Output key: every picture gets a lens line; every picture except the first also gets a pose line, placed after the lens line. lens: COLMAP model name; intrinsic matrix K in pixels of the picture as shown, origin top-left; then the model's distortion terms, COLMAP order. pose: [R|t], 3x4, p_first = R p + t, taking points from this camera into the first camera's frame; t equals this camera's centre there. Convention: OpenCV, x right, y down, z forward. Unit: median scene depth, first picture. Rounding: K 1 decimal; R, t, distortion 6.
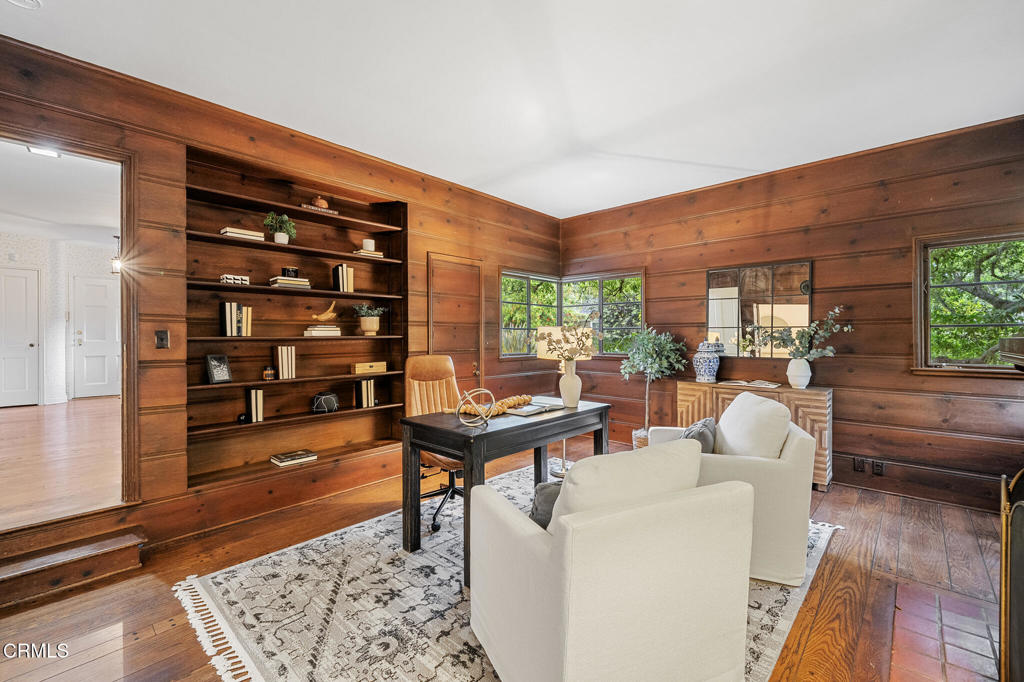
lens RADIAL K [[432.6, 0, 511.6], [0, 432.6, 339.7], [0, 0, 1]] dist [-0.000896, 0.000037]
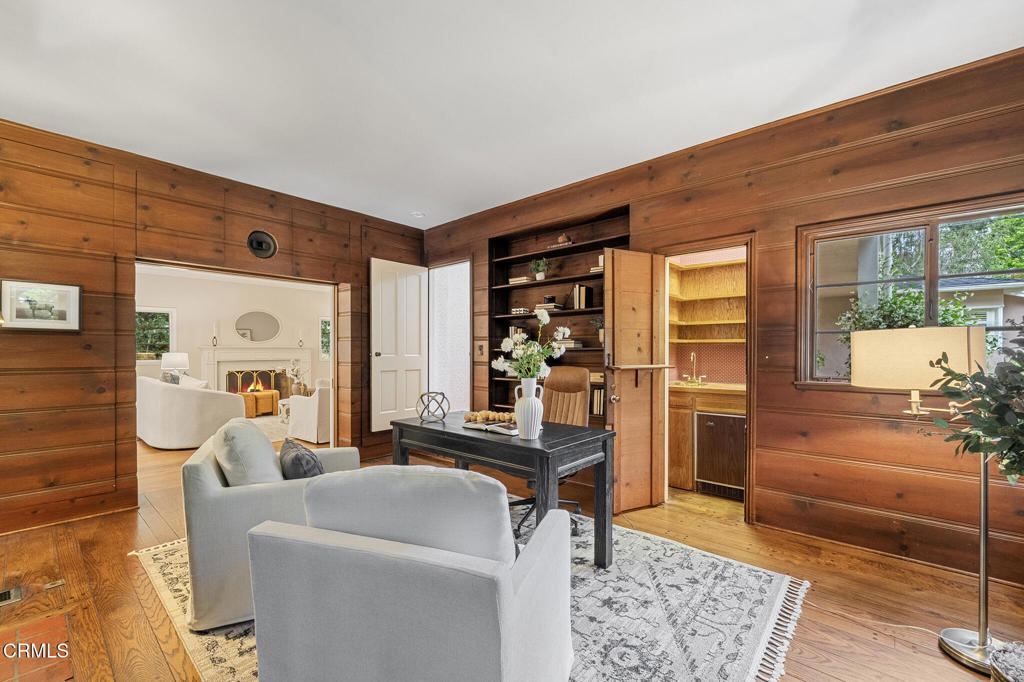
lens RADIAL K [[432.6, 0, 501.1], [0, 432.6, 354.1], [0, 0, 1]] dist [-0.000896, 0.000037]
pose [[0.023059, 0.002776, -0.999730, 0.738186], [-0.004603, 0.999986, 0.002670, 0.005074], [0.999724, 0.004540, 0.023072, 0.762817]]
